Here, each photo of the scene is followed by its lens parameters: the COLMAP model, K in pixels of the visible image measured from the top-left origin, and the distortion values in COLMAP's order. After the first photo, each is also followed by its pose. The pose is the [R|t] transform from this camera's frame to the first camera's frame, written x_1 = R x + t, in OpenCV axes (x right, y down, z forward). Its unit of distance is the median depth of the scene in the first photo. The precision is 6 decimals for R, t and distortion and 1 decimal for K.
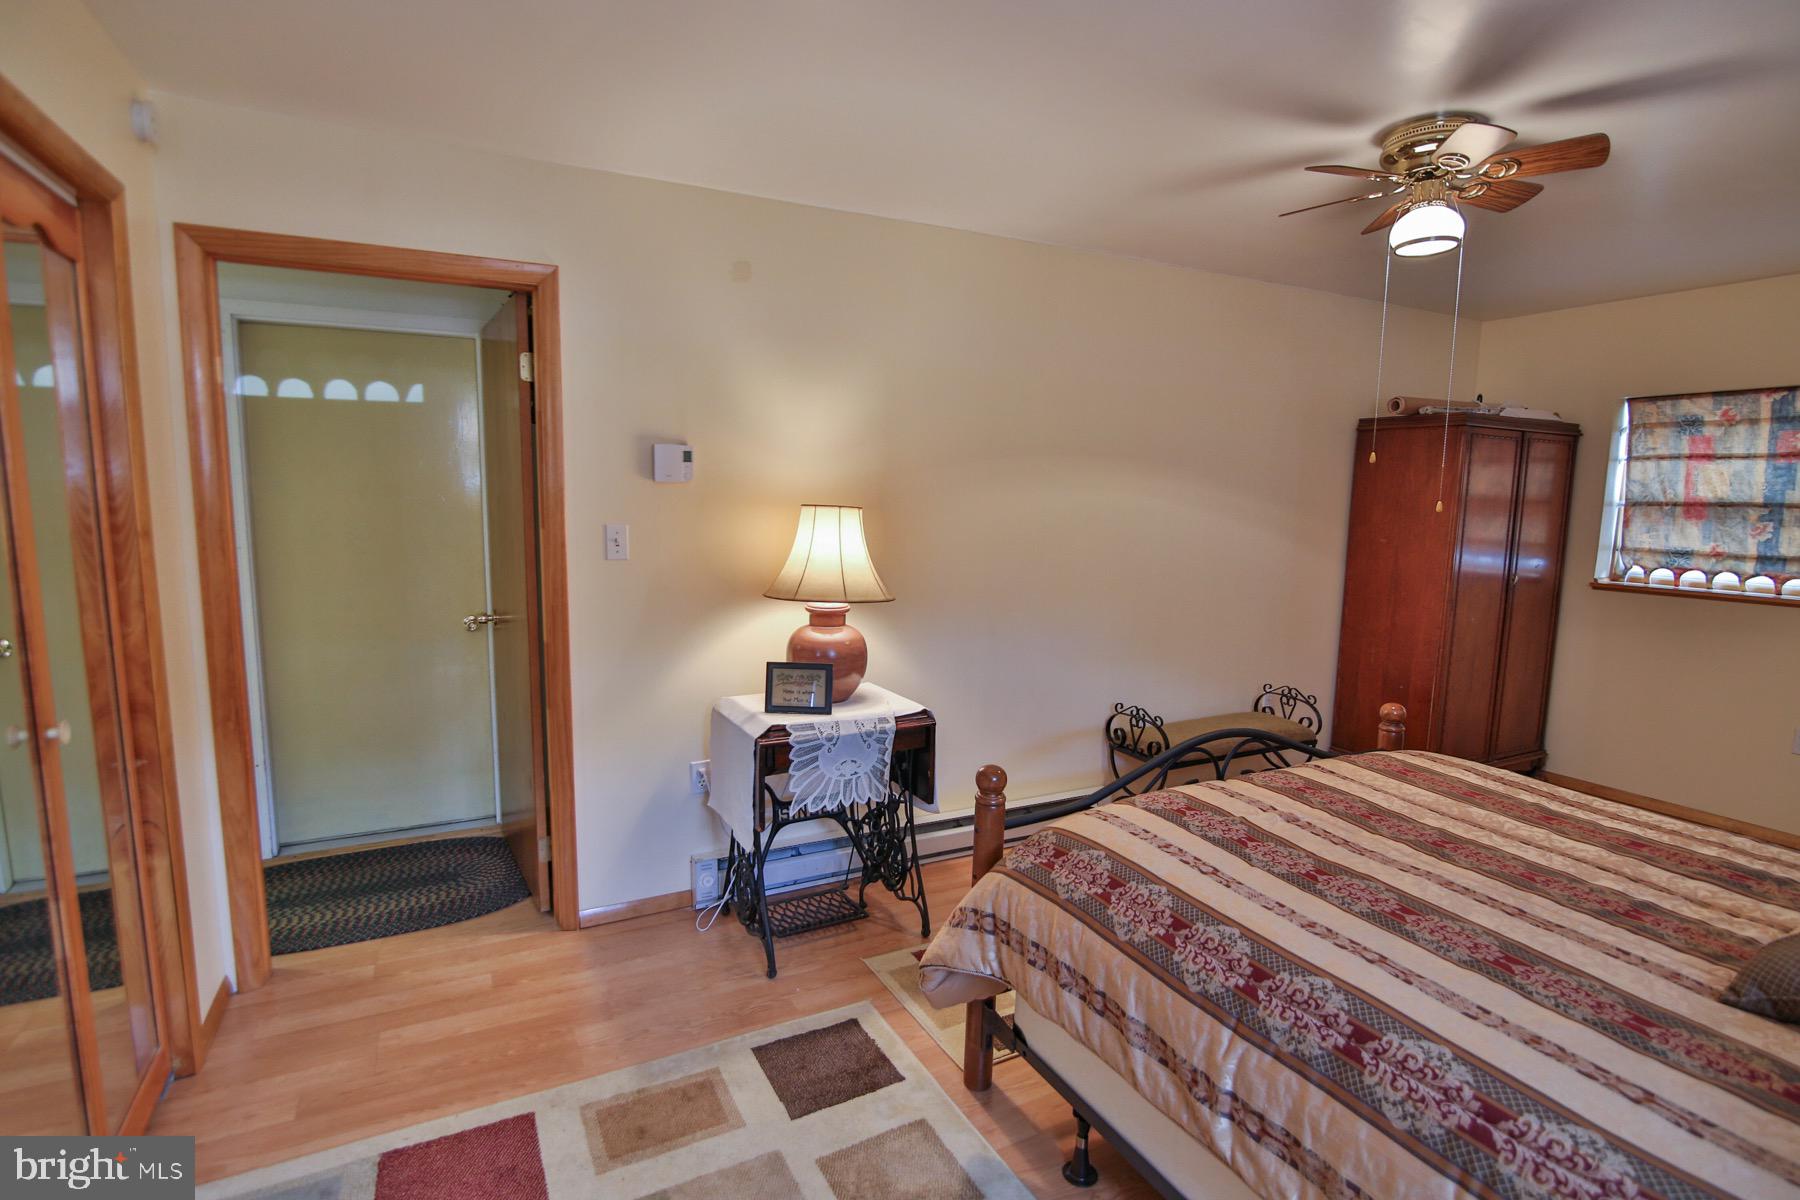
lens RADIAL K [[884.1, 0, 907.0], [0, 884.1, 603.5], [0, 0, 1]] dist [-0.013796, 0.000577]
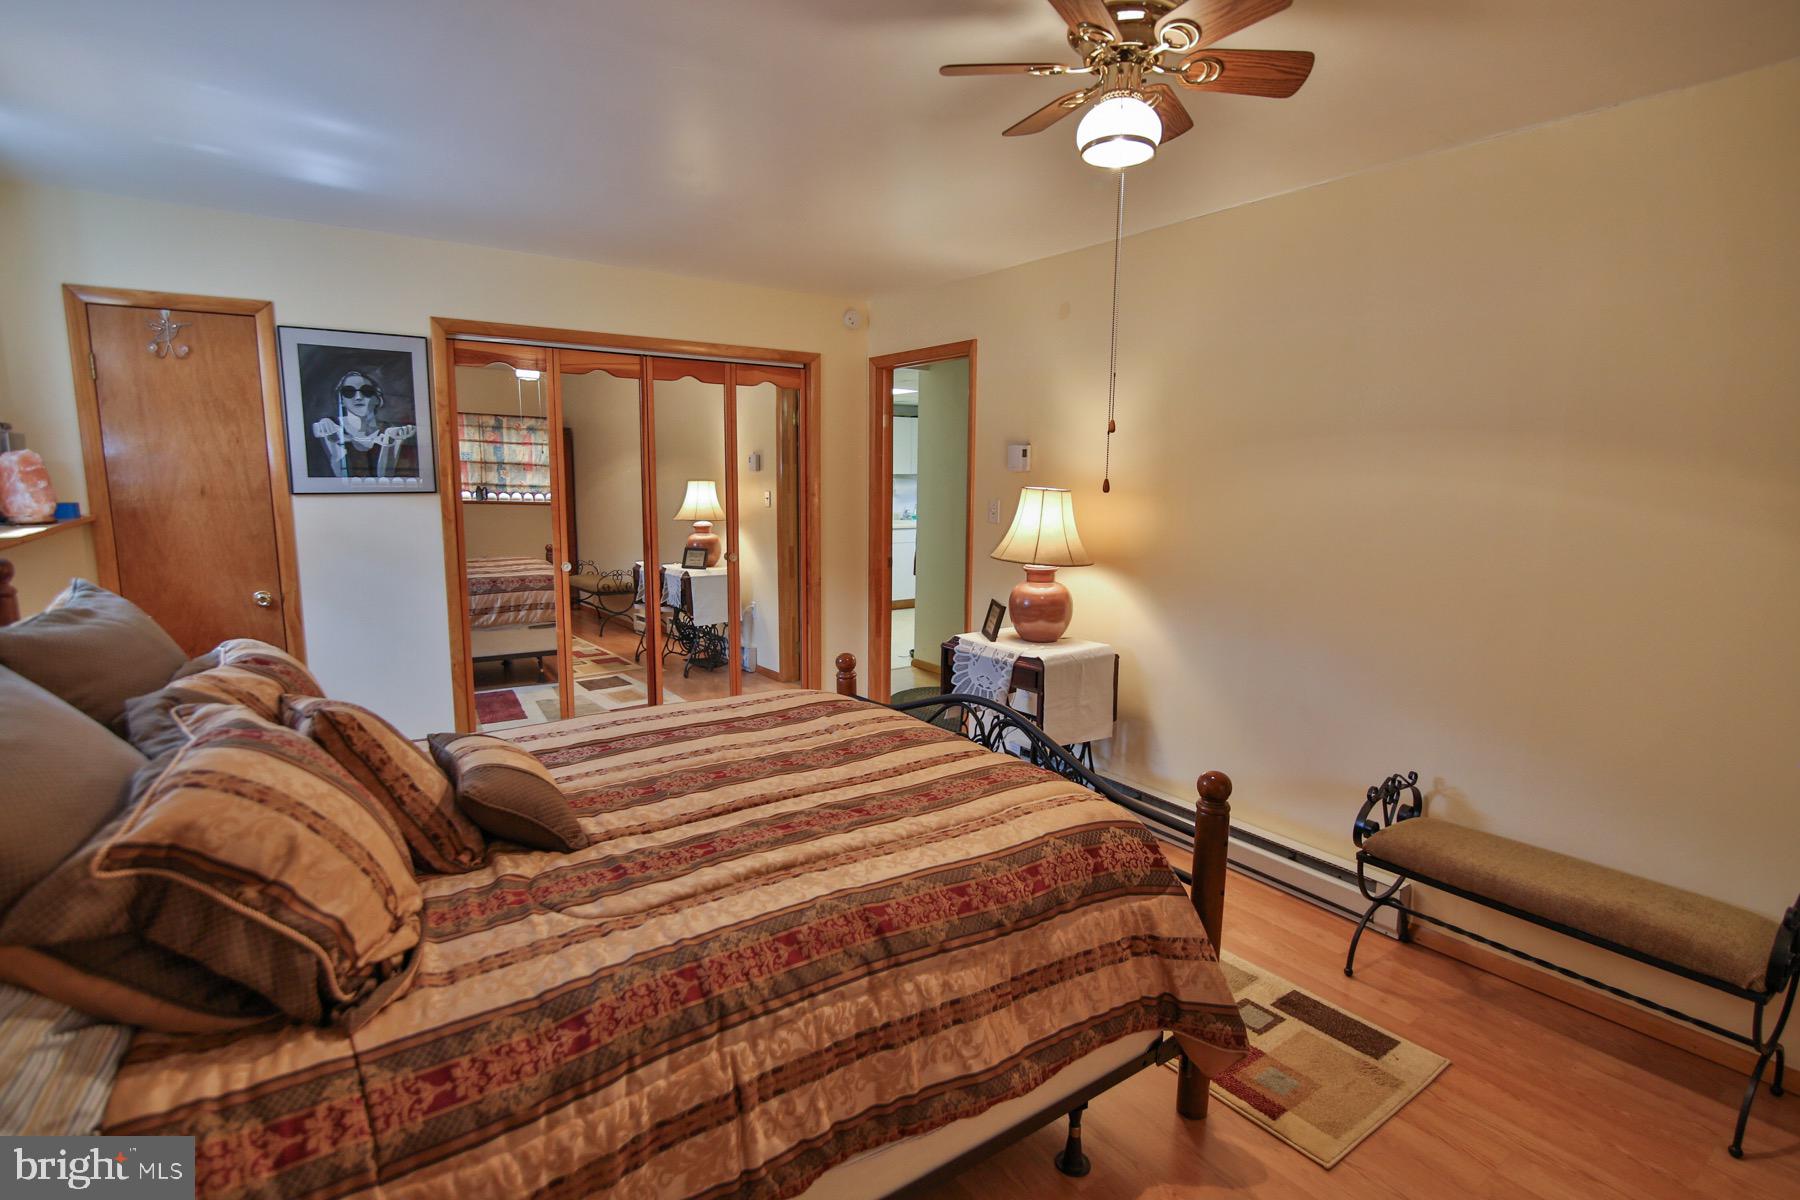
lens RADIAL K [[884.1, 0, 908.7], [0, 884.1, 597.7], [0, 0, 1]] dist [-0.013796, 0.000577]
pose [[0.141118, 0.114679, -0.983328, 1.179631], [-0.141691, 0.985382, 0.094584, -0.047077], [0.979801, 0.125981, 0.155304, 0.647927]]
